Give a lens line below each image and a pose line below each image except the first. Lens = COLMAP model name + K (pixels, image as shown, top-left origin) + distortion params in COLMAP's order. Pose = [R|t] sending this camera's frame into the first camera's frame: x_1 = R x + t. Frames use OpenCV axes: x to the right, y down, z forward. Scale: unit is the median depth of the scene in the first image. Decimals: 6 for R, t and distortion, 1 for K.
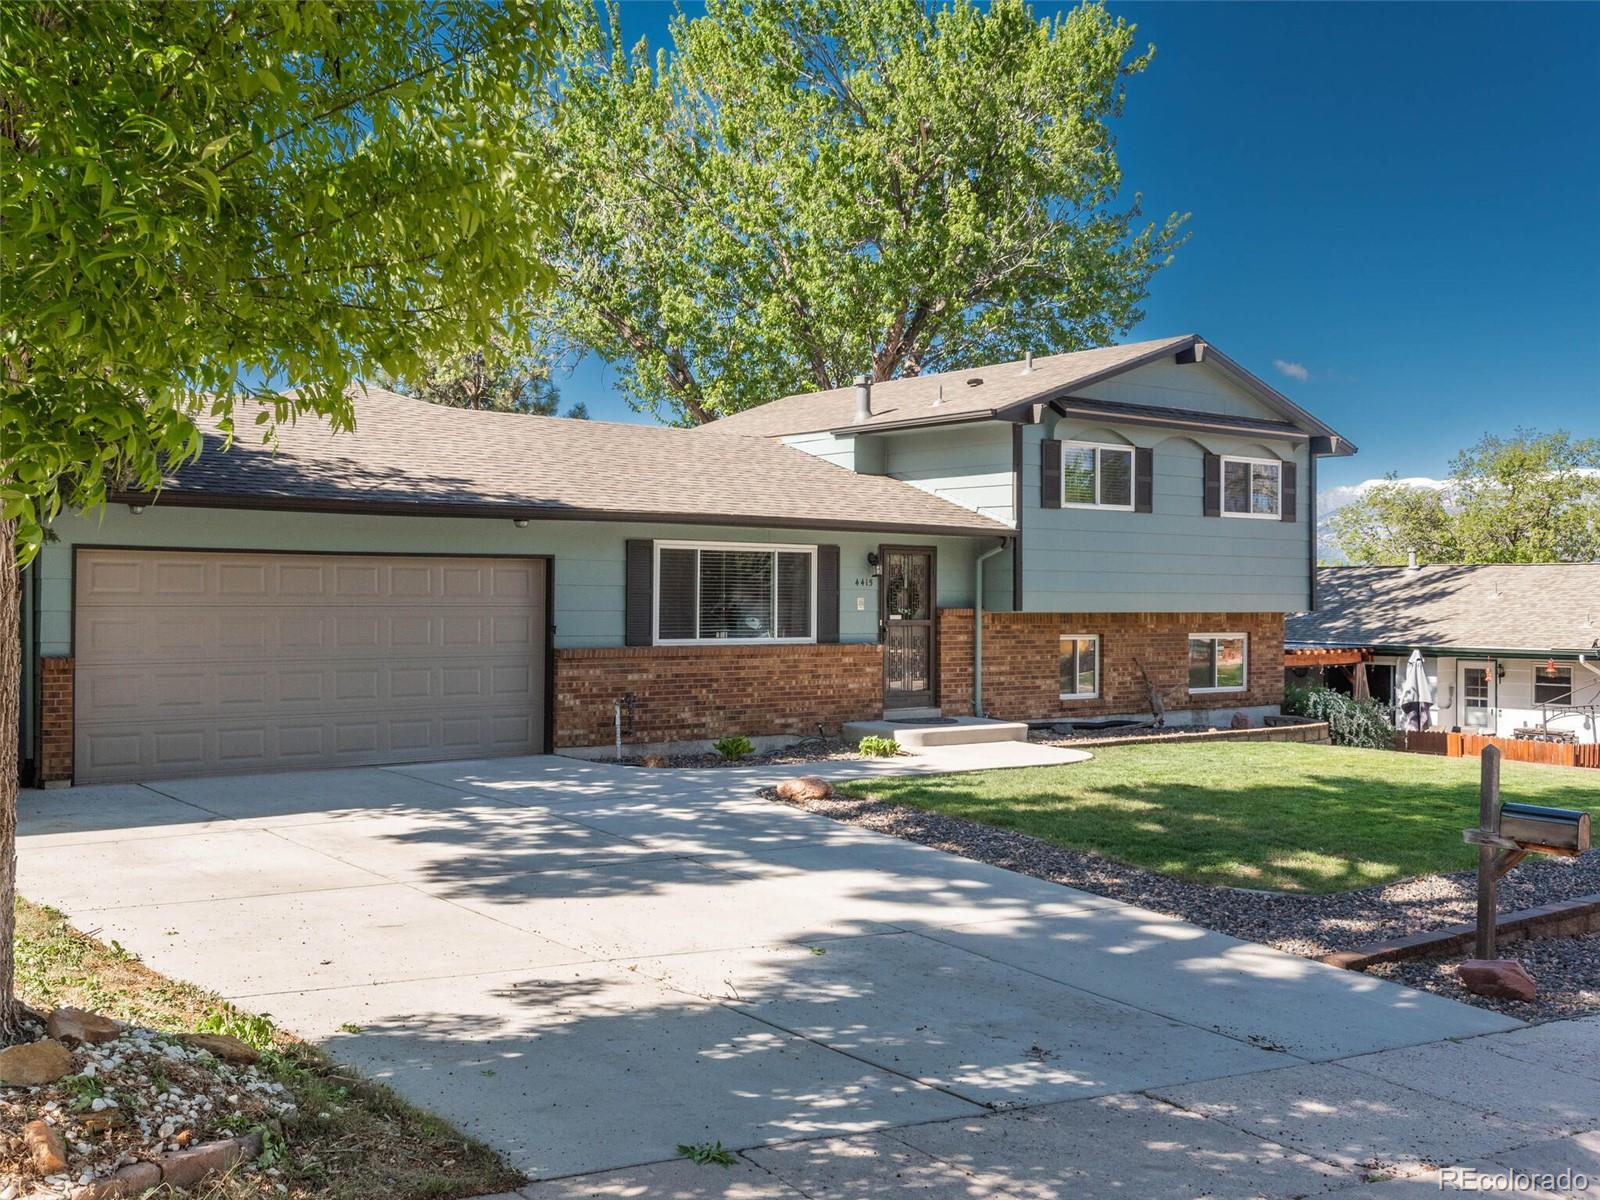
lens RADIAL K [[1597.6, 0, 800.0], [0, 1597.6, 600.0], [0, 0, 1]] dist [0.003137, 0.003165]
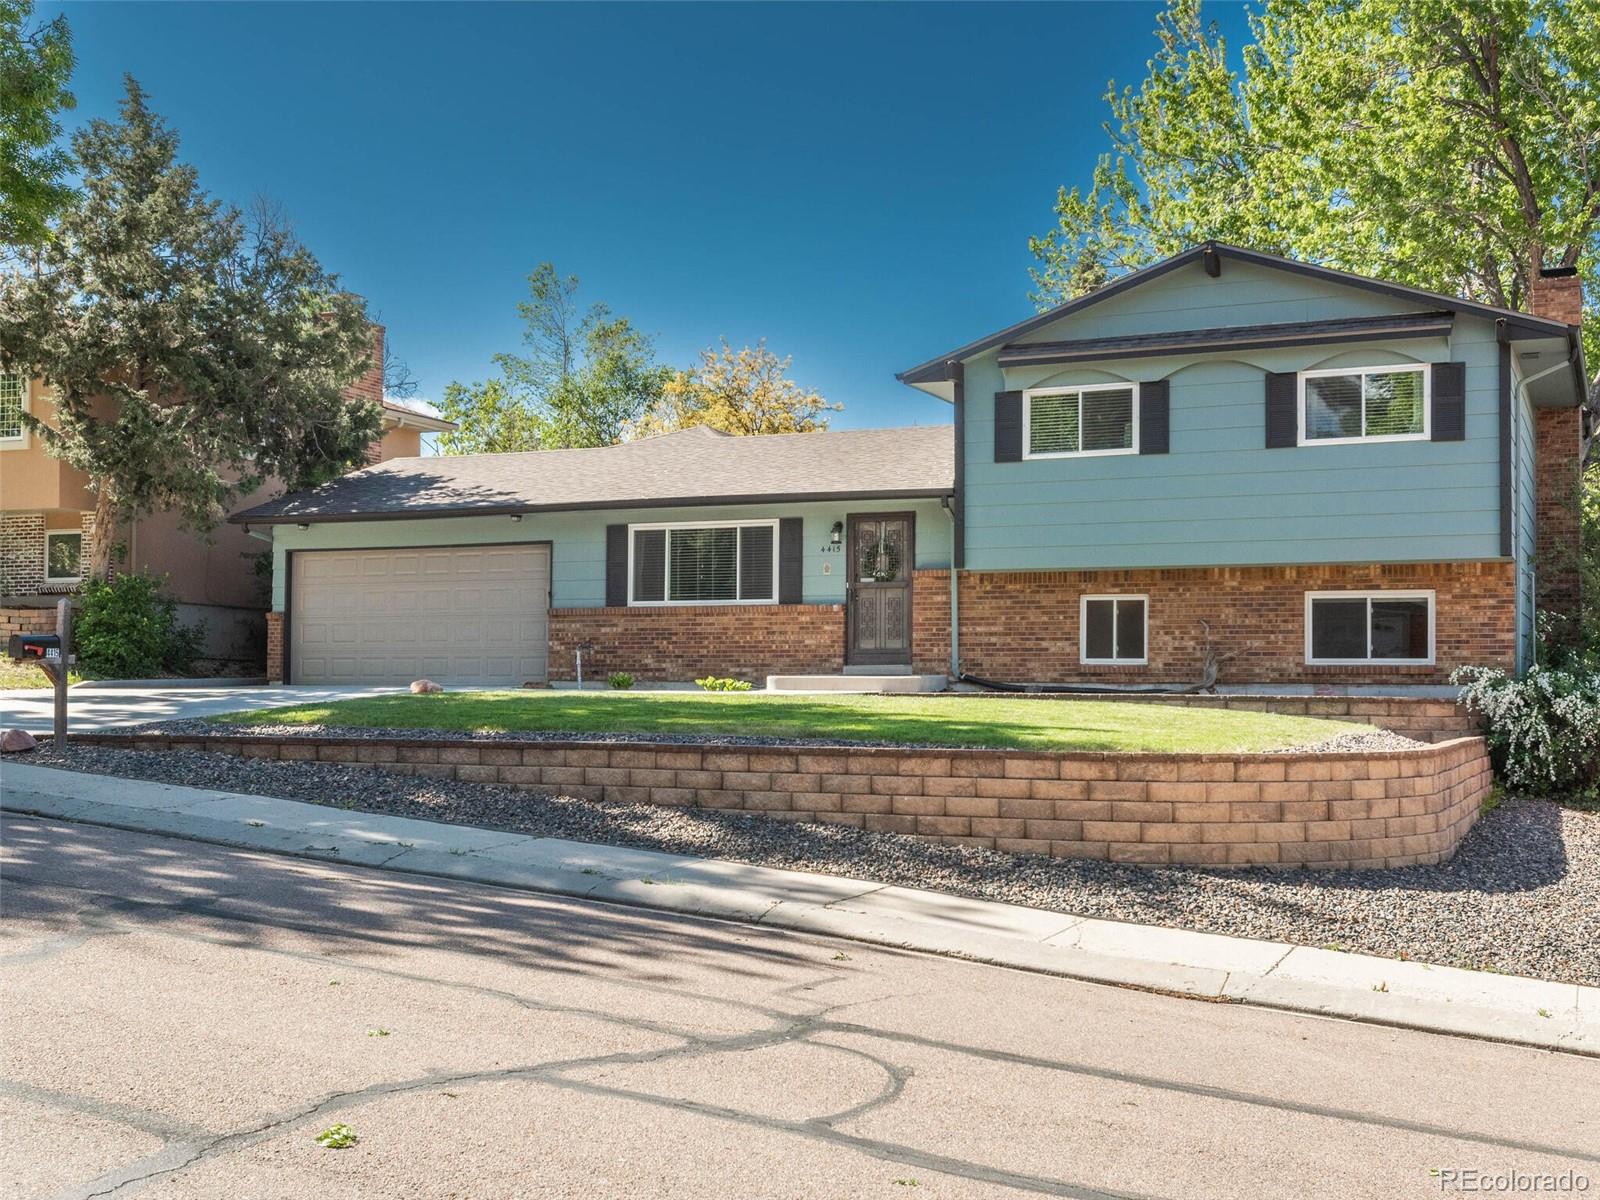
lens RADIAL K [[1597.6, 0, 800.0], [0, 1597.6, 600.0], [0, 0, 1]] dist [0.003137, 0.003165]
pose [[0.502777, -0.042569, -0.863368, 0.993373], [0.000907, 0.998812, -0.048719, 0.078806], [0.864416, 0.023712, 0.502218, 0.433189]]
